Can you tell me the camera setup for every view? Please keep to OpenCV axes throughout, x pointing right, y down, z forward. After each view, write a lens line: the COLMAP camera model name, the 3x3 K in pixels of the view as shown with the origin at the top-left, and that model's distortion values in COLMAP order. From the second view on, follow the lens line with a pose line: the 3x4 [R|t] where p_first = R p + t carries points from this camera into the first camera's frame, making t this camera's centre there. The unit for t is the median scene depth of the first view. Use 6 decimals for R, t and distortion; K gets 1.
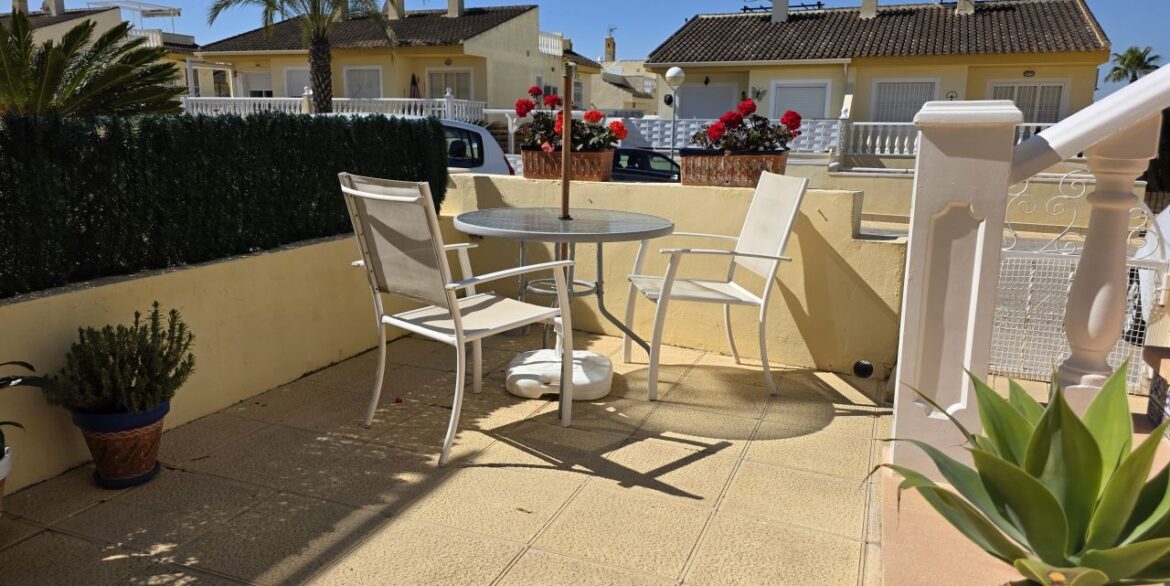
lens RADIAL K [[773.0, 0, 582.9], [0, 773.0, 290.7], [0, 0, 1]] dist [0.021785, -0.008707]
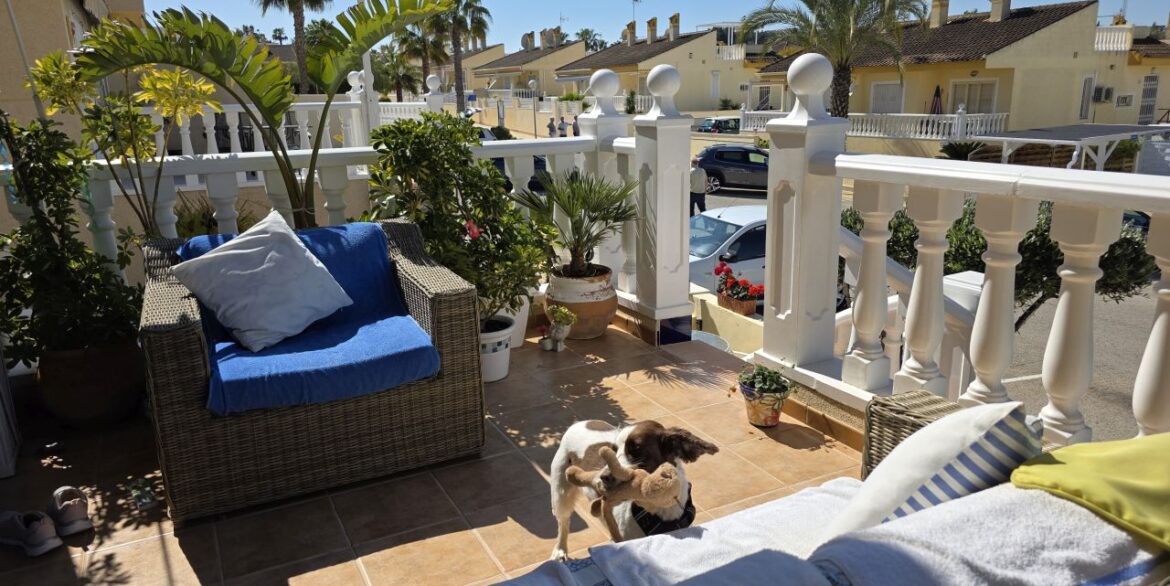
lens RADIAL K [[773.0, 0, 586.2], [0, 773.0, 296.2], [0, 0, 1]] dist [0.021785, -0.008707]
pose [[0.757245, 0.134279, -0.639179, 0.127732], [-0.102281, 0.990943, 0.087003, -0.042251], [0.645073, -0.000507, 0.764121, -0.099859]]
